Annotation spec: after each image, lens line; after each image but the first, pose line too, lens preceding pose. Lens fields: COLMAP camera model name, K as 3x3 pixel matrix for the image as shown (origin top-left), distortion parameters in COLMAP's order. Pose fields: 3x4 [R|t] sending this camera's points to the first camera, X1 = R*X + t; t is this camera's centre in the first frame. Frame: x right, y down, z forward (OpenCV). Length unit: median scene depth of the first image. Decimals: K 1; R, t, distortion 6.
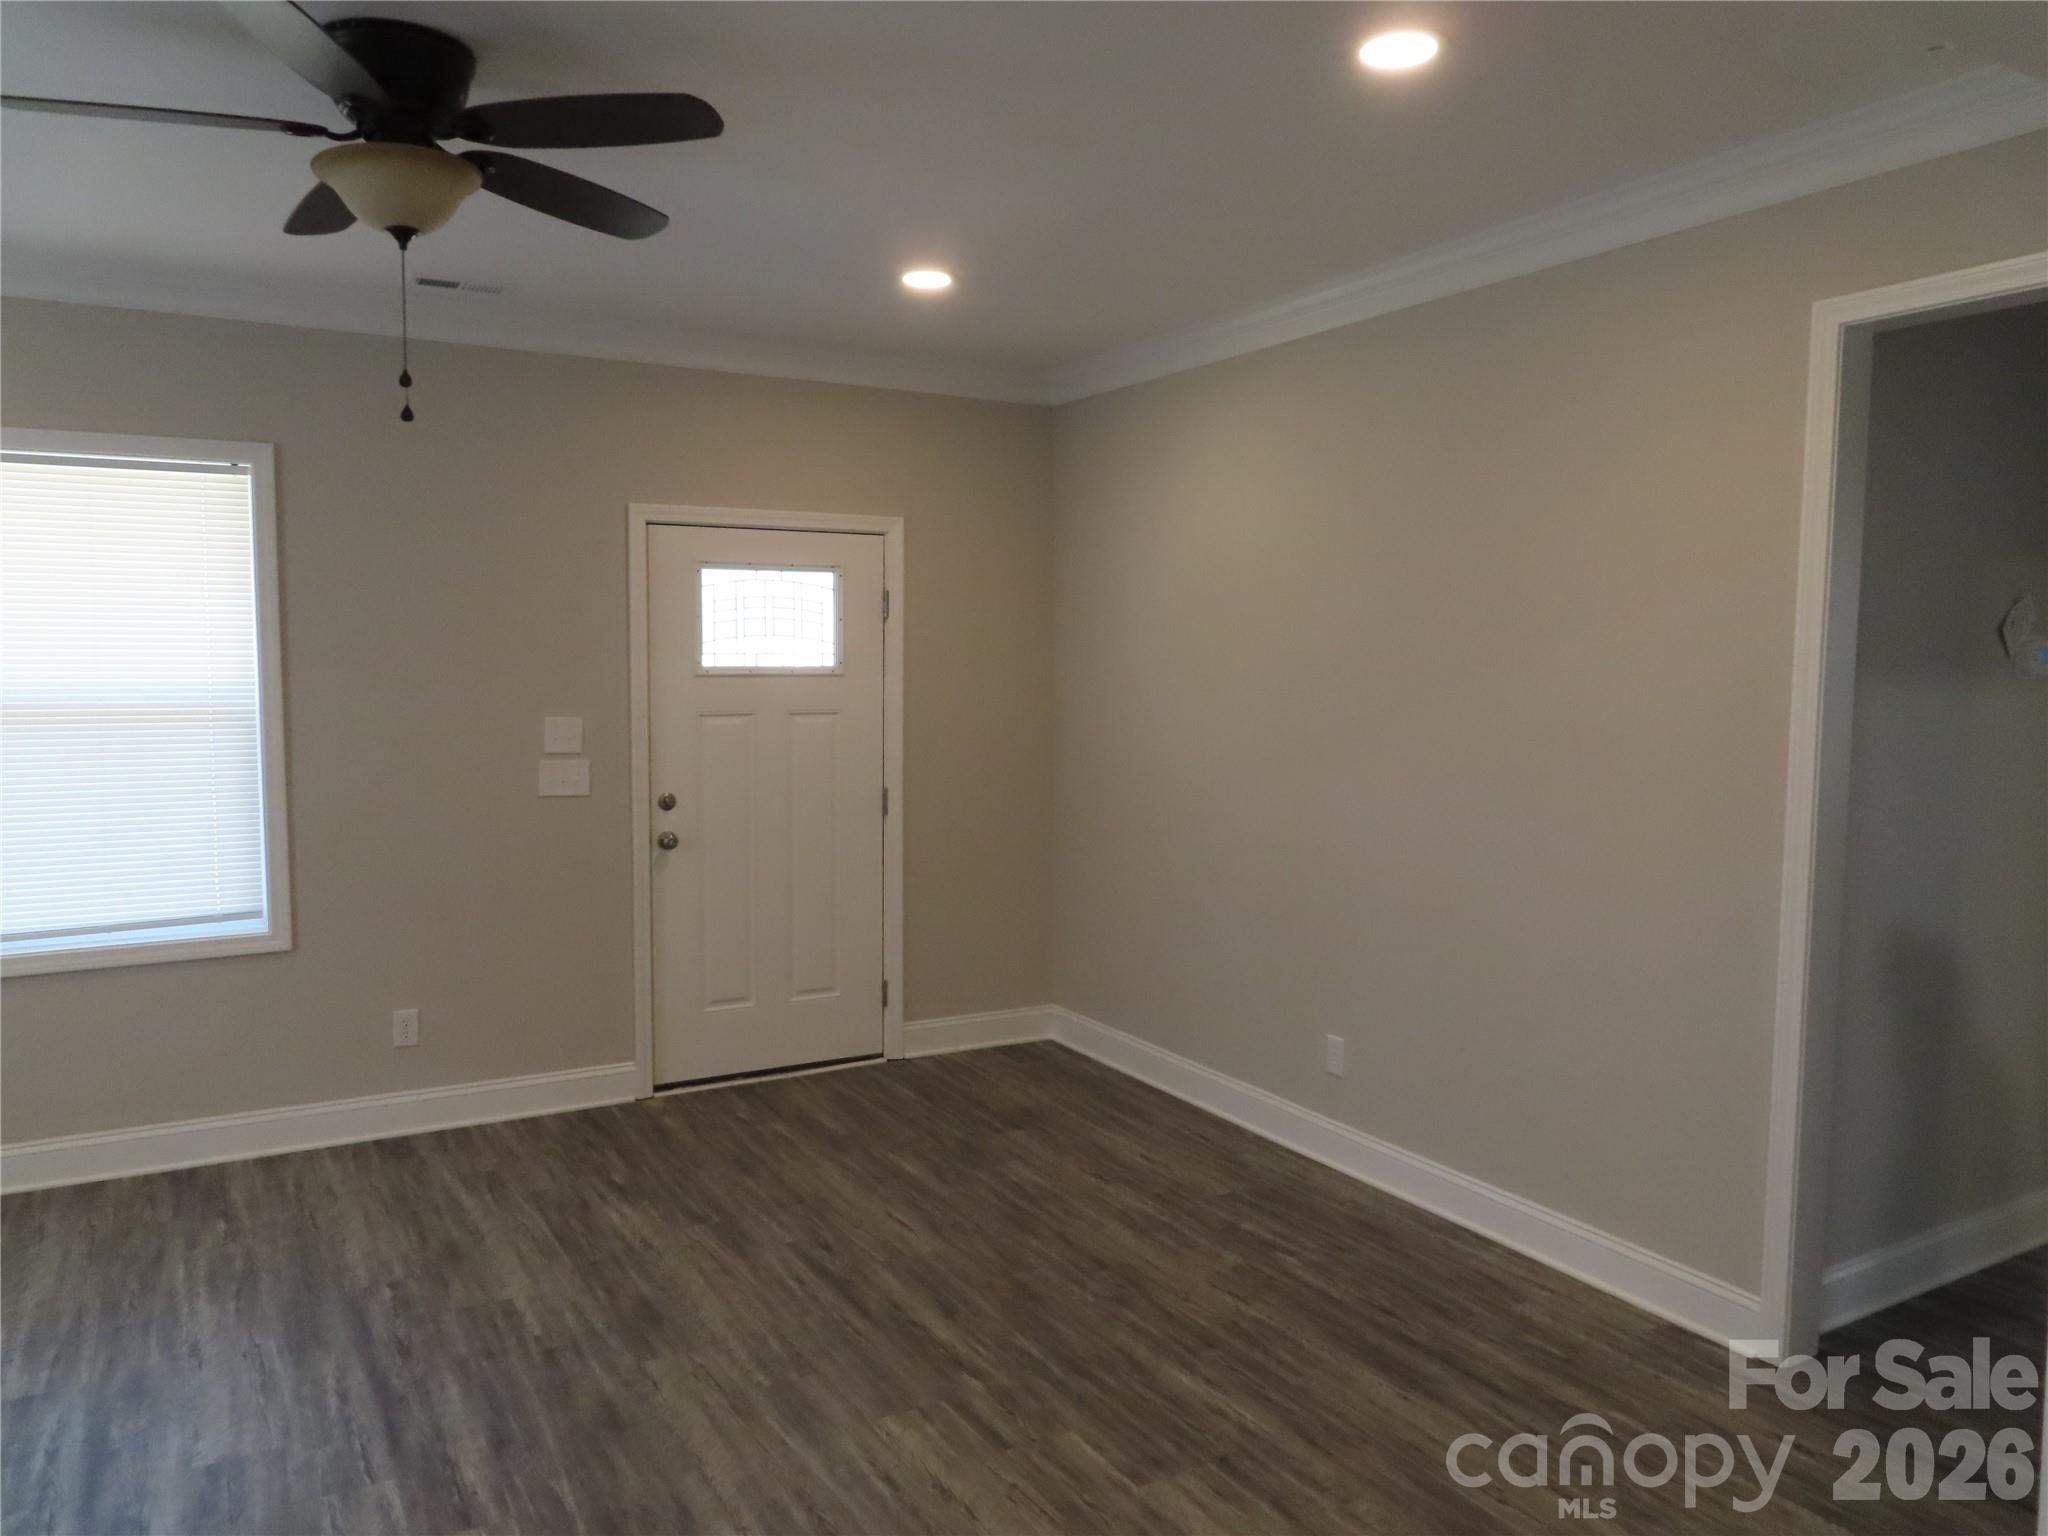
lens RADIAL K [[1455.2, 0, 1028.0], [0, 1455.2, 764.1], [0, 0, 1]] dist [-0.021076, 0.002944]
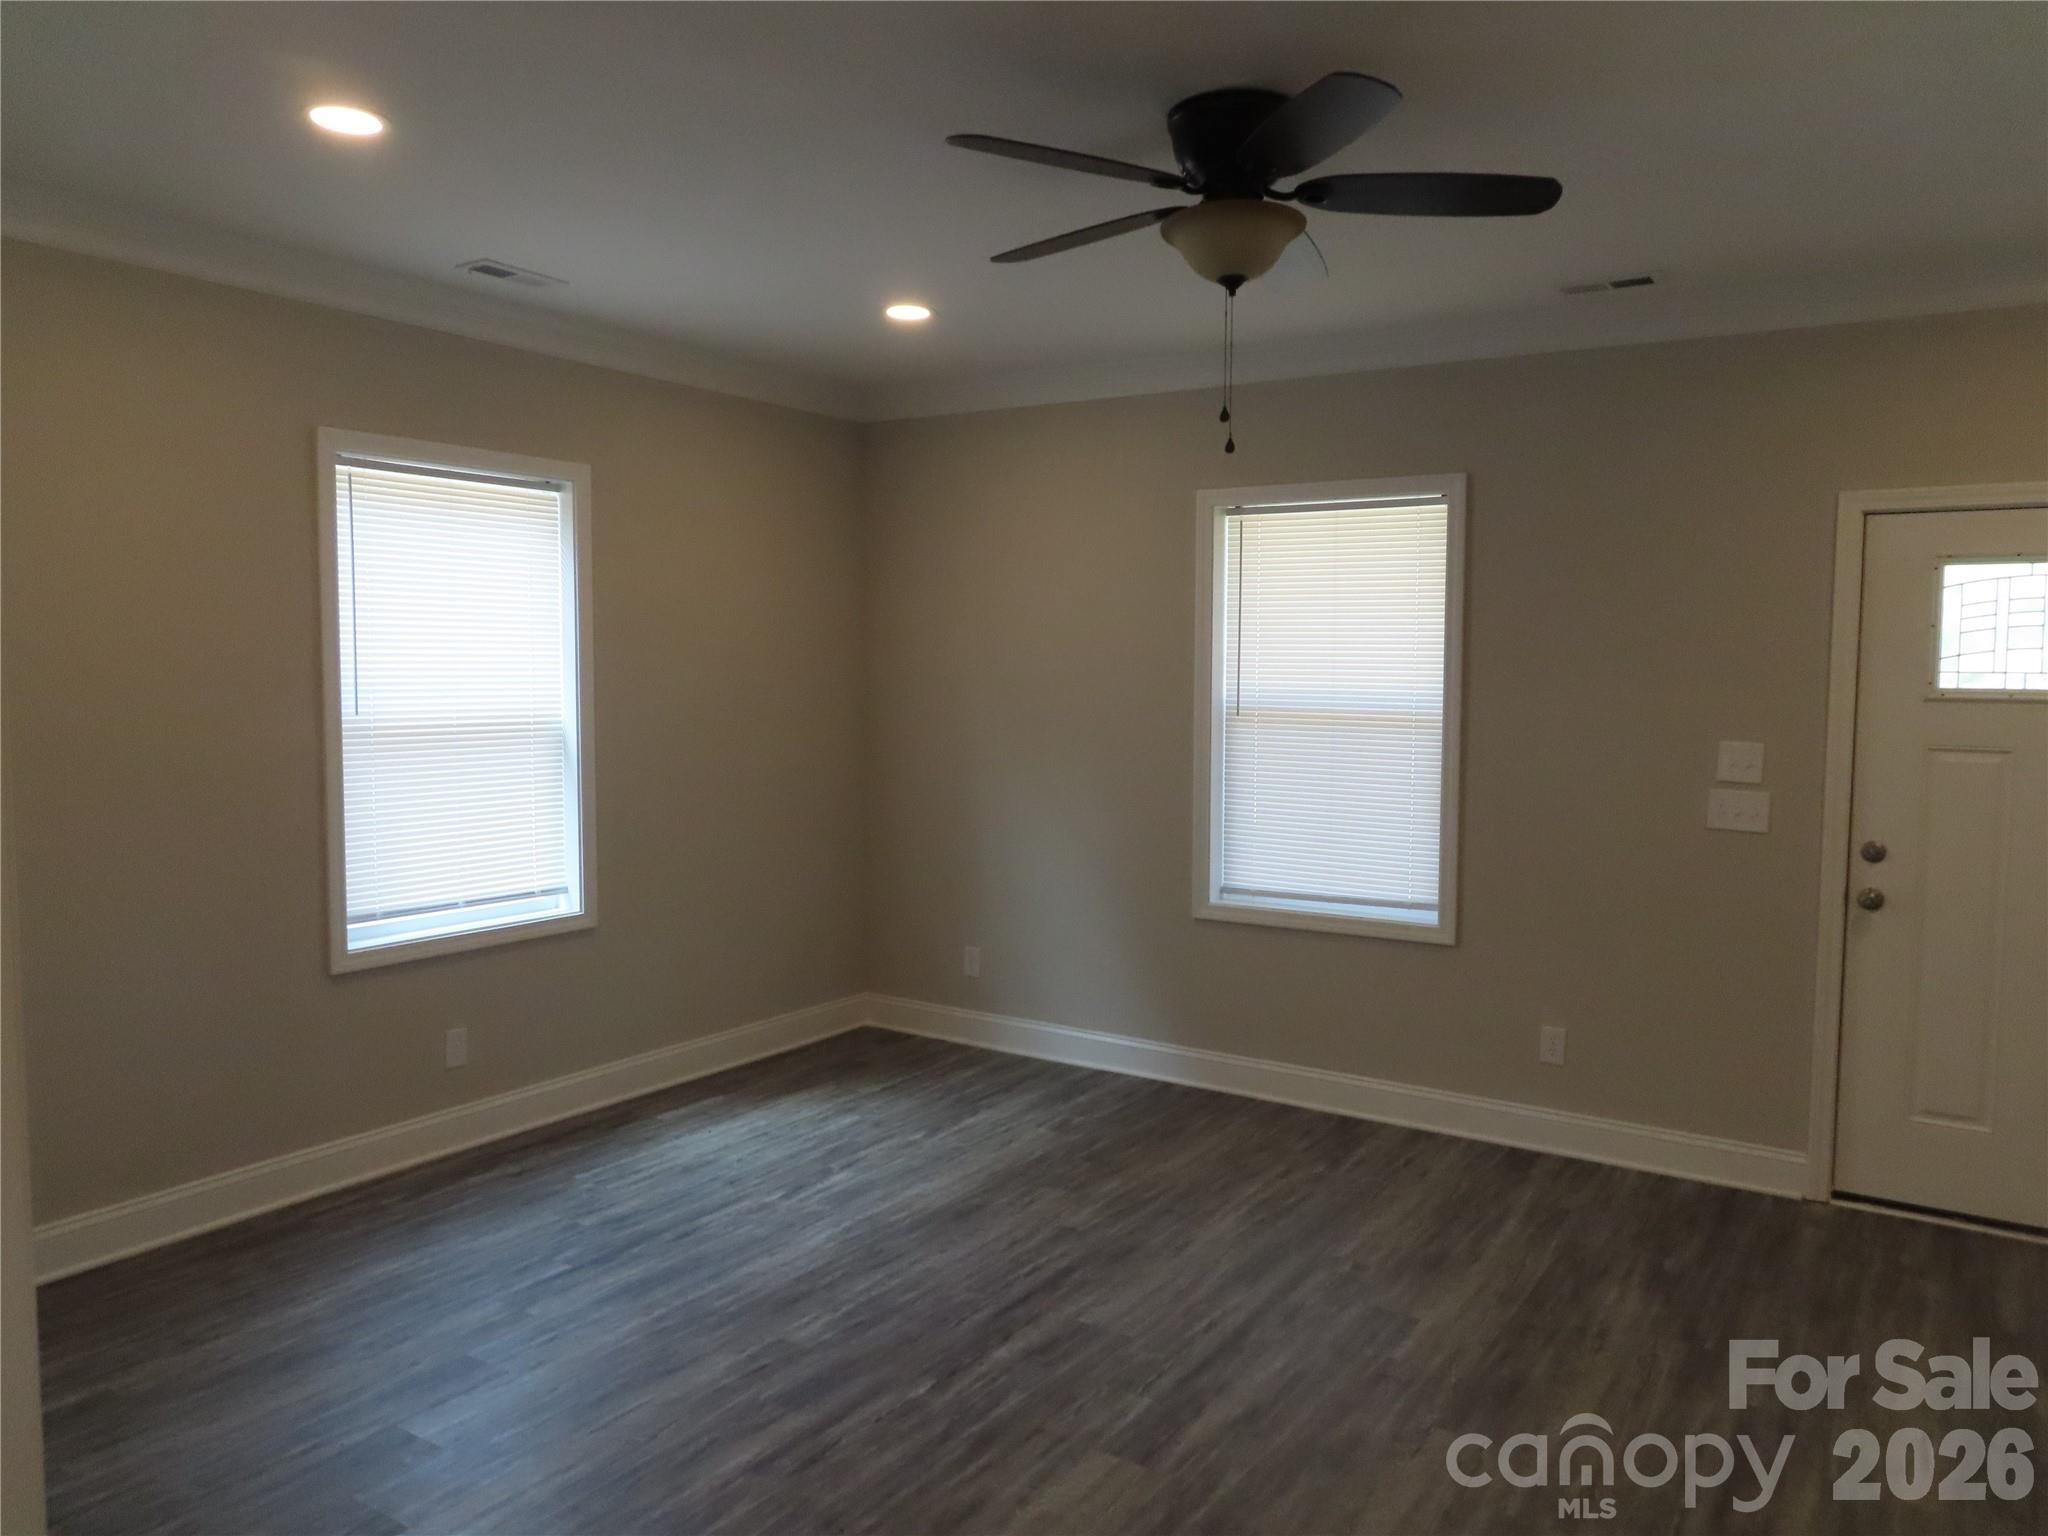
lens RADIAL K [[1455.2, 0, 1031.2], [0, 1455.2, 760.6], [0, 0, 1]] dist [-0.021076, 0.002944]
pose [[0.437096, 0.059768, -0.897427, 0.301670], [-0.074840, 0.996746, 0.029931, -0.015882], [0.896296, 0.054081, 0.440146, 0.236155]]
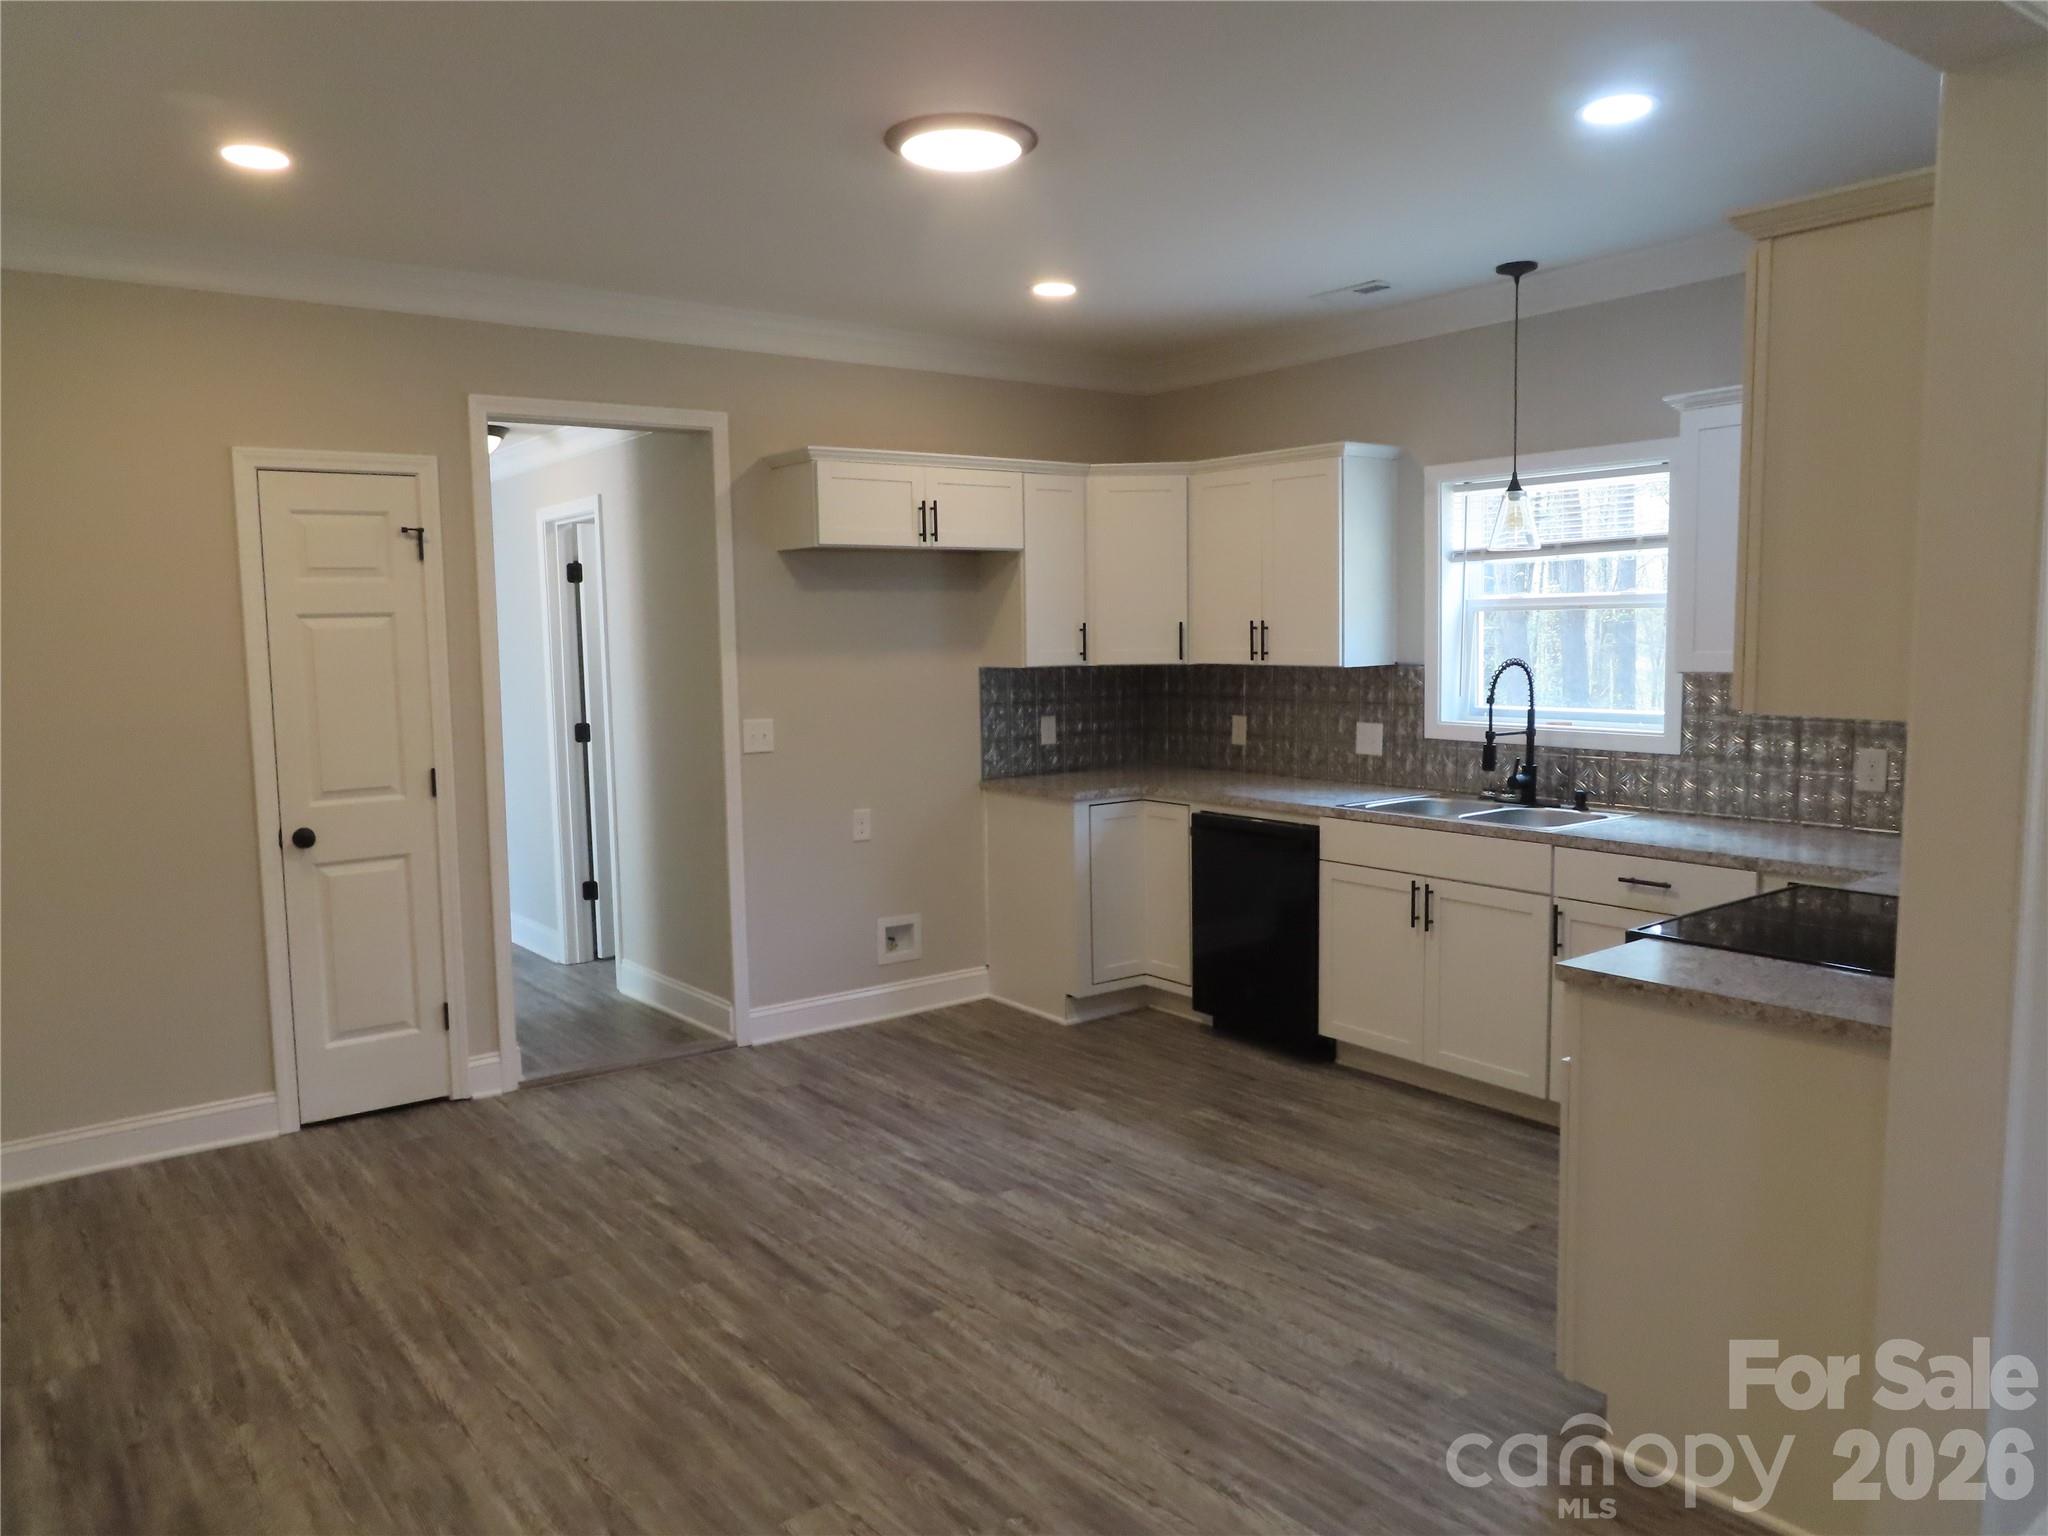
lens RADIAL K [[1455.2, 0, 1028.4], [0, 1455.2, 768.0], [0, 0, 1]] dist [-0.021076, 0.002944]
pose [[-0.991611, 0.029116, -0.125938, -0.373467], [0.005403, 0.982786, 0.184671, -0.105369], [0.129147, 0.182441, -0.974698, 1.172427]]
